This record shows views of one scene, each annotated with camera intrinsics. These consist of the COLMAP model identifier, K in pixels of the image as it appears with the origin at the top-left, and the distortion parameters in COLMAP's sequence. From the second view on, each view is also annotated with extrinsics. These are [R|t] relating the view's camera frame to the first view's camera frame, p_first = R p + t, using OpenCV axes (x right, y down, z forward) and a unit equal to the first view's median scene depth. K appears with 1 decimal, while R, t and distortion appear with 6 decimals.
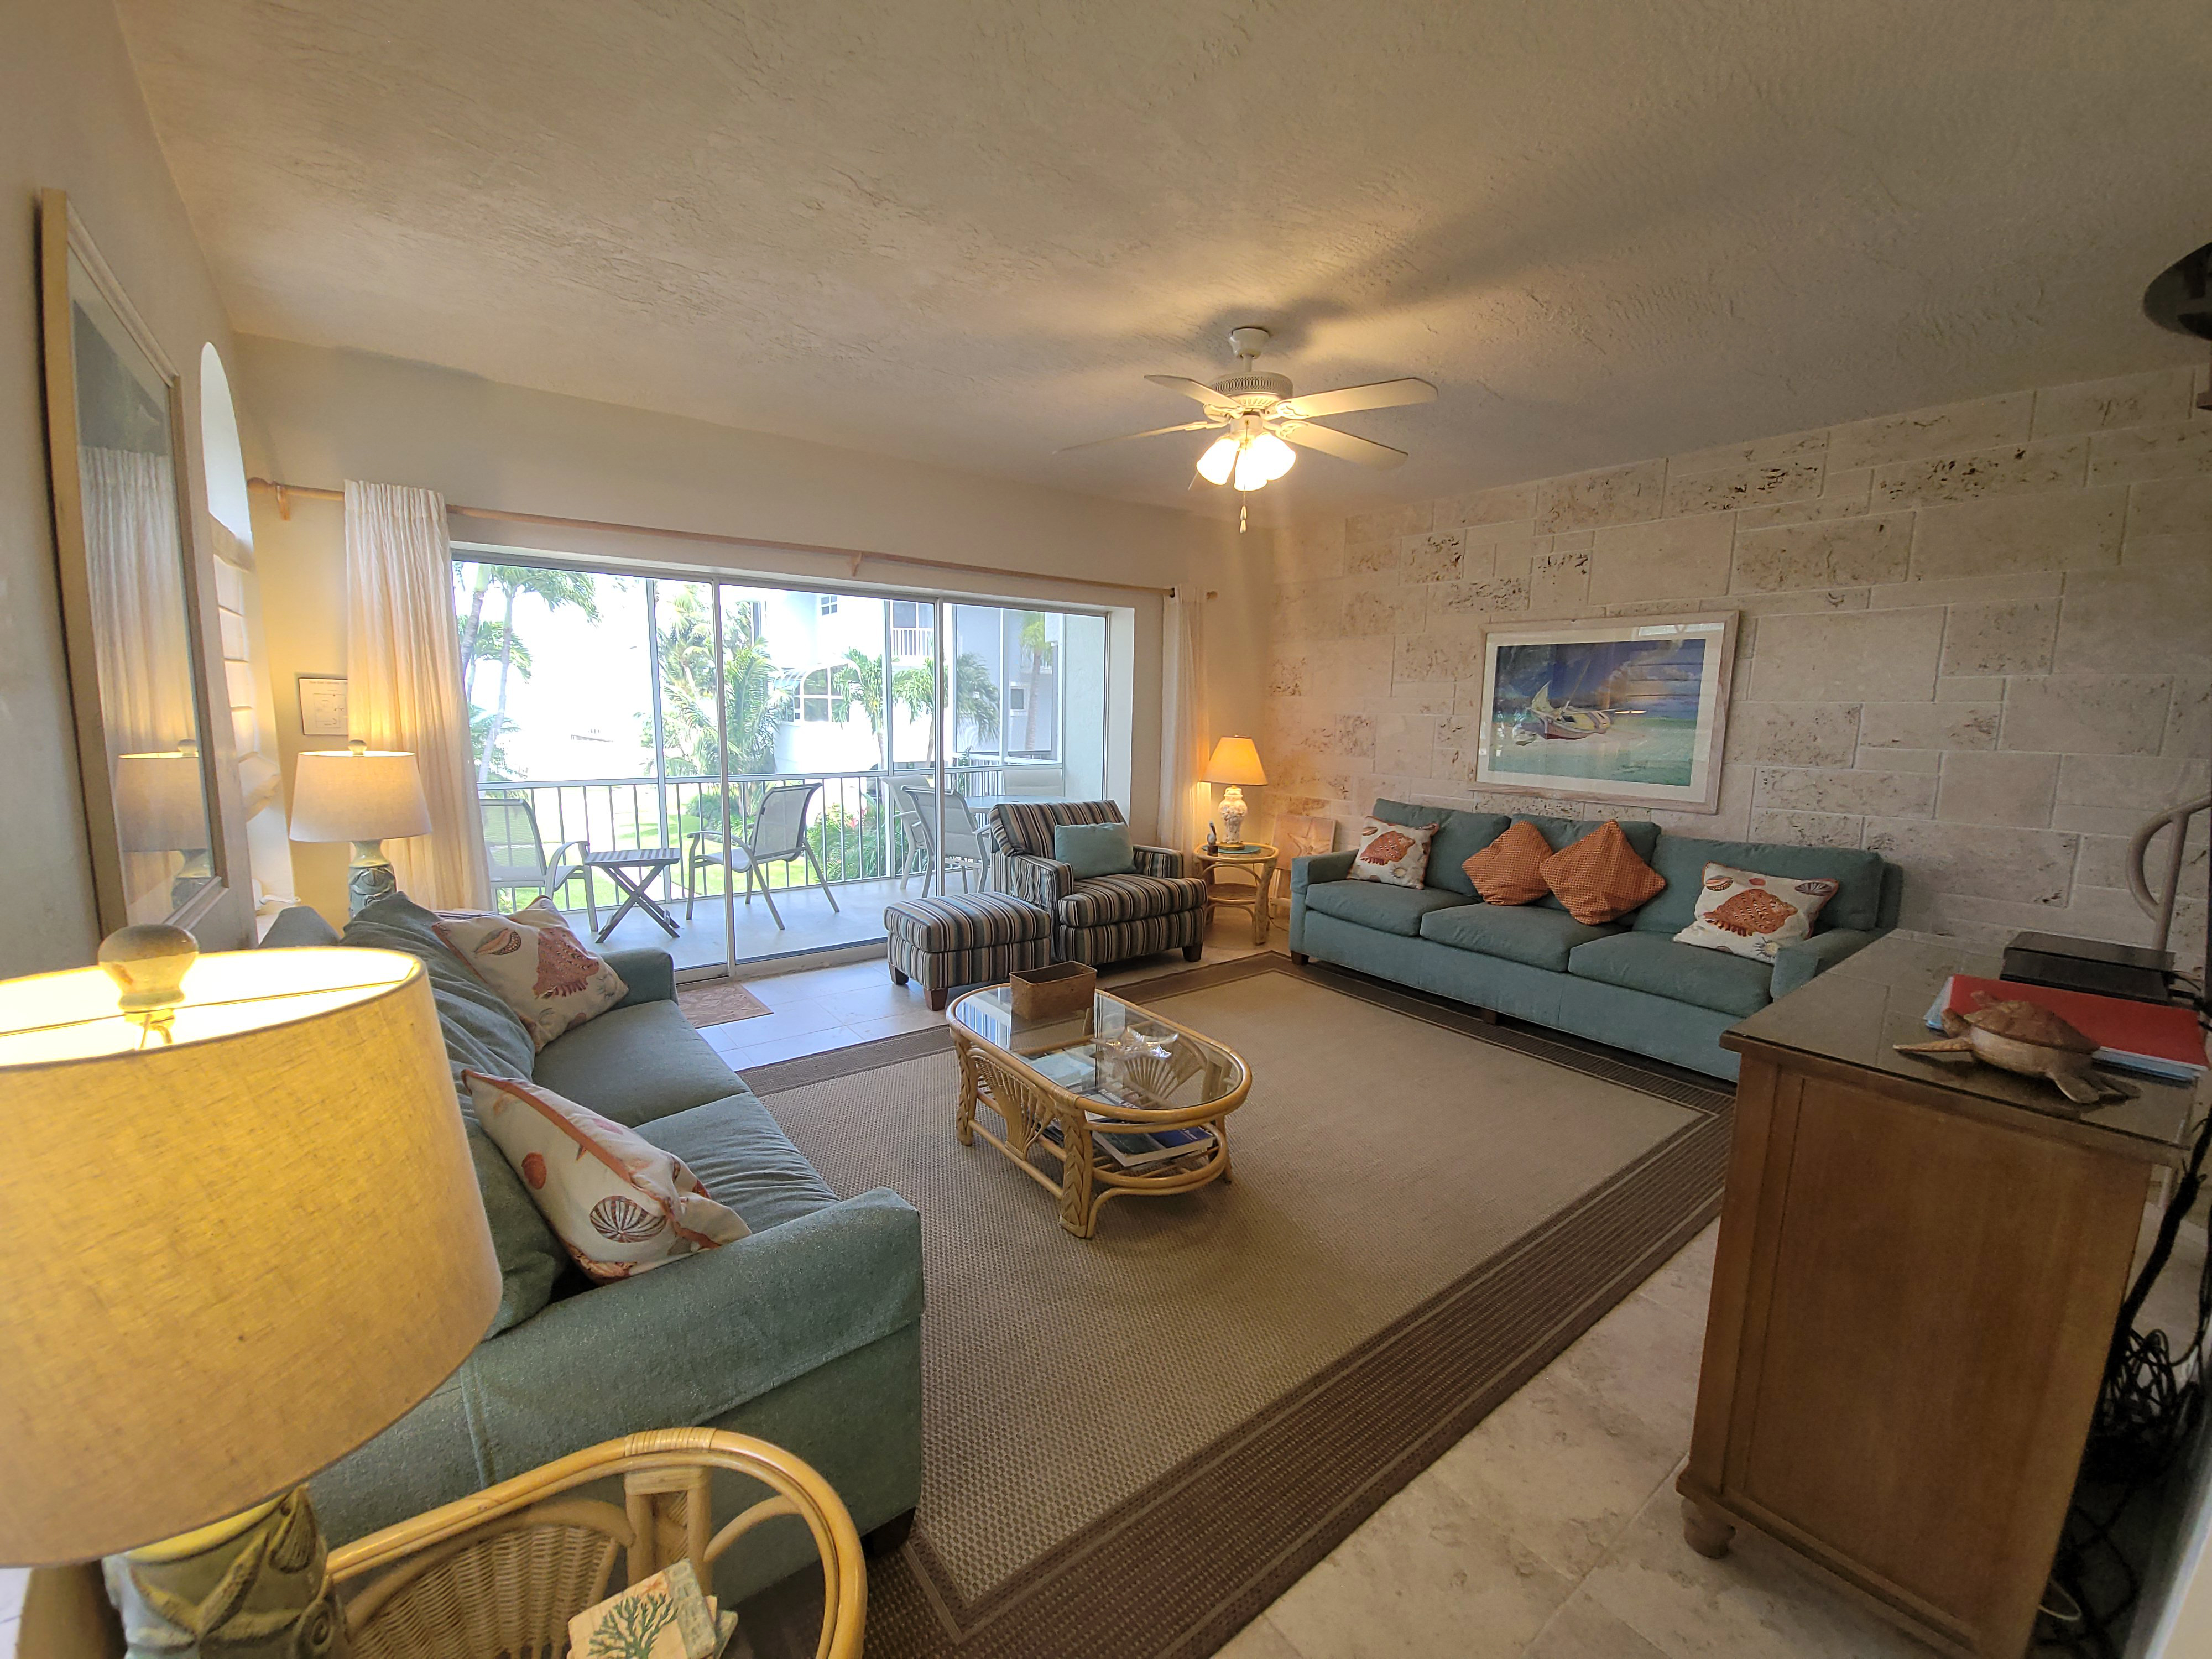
lens RADIAL K [[907.1, 0, 1108.7], [0, 907.1, 814.3], [0, 0, 1]] dist [0.000527, 0.000141]
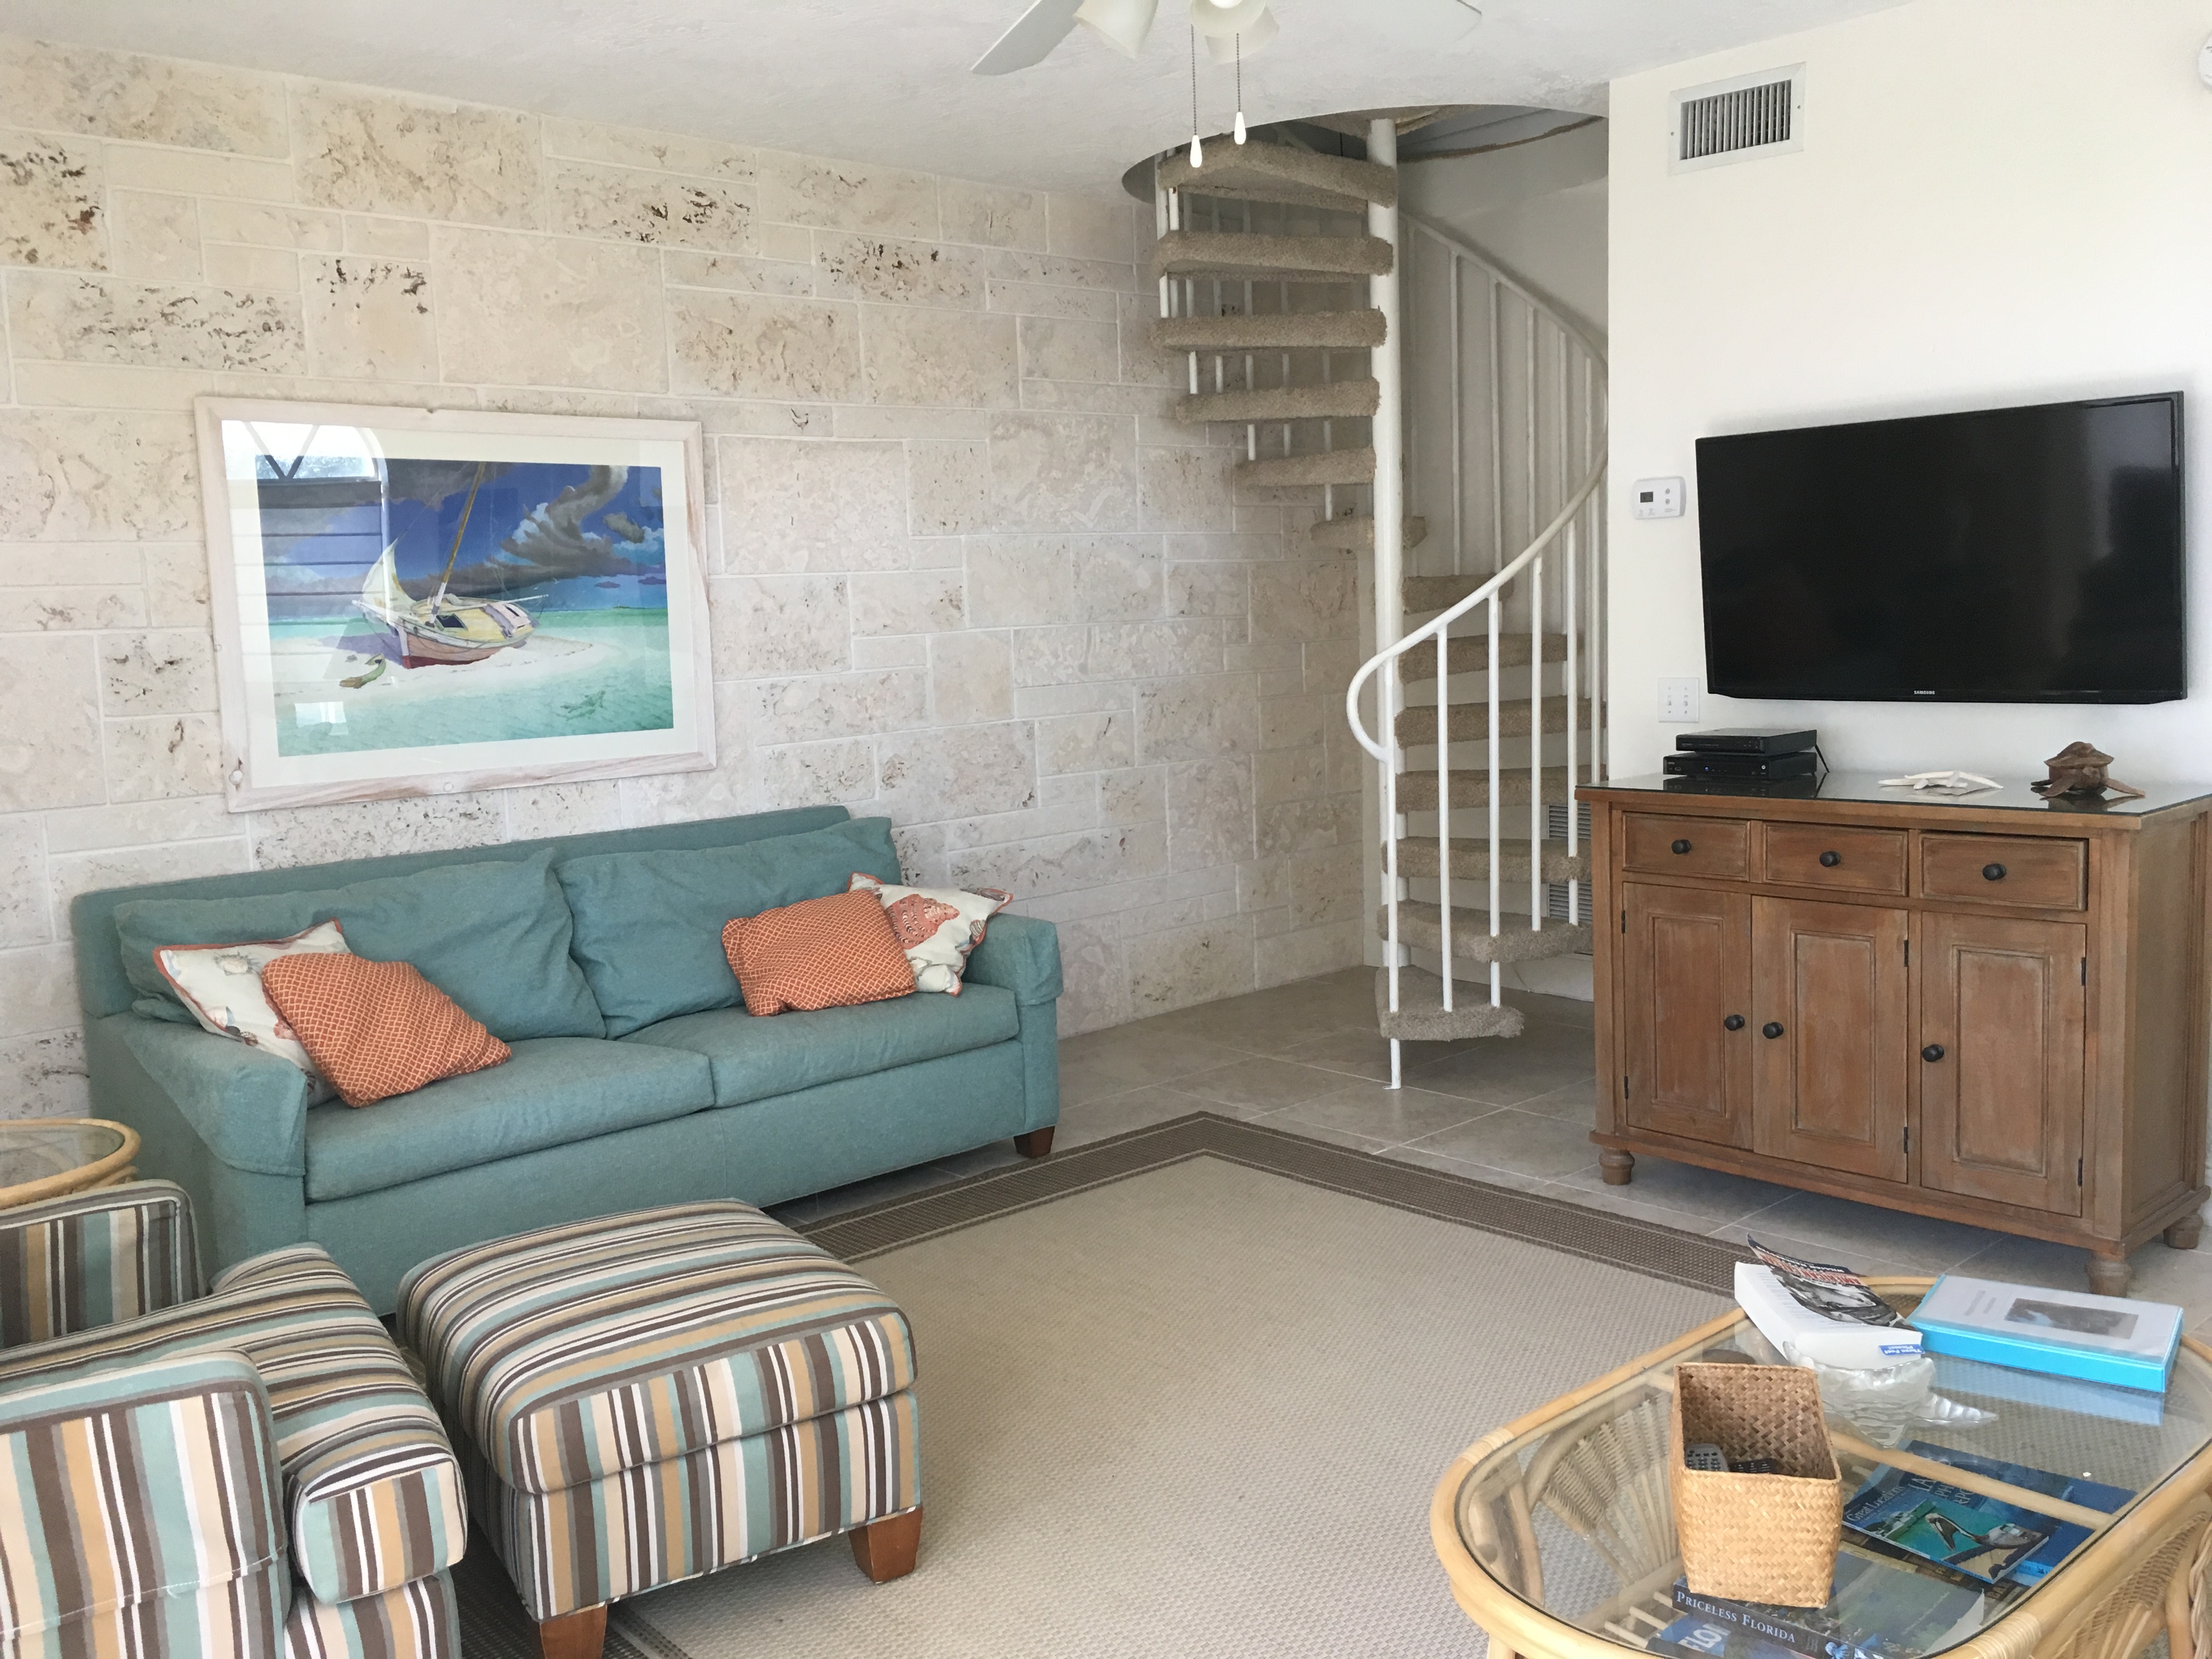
lens RADIAL K [[1882.0, 0, 1109.4], [0, 1882.0, 841.3], [0, 0, 1]] dist [0.012863, -0.020475]
pose [[-0.083353, -0.137242, 0.987024, -0.555012], [0.159003, 0.975950, 0.149130, -0.094372], [-0.983753, 0.169370, -0.059527, 0.821581]]
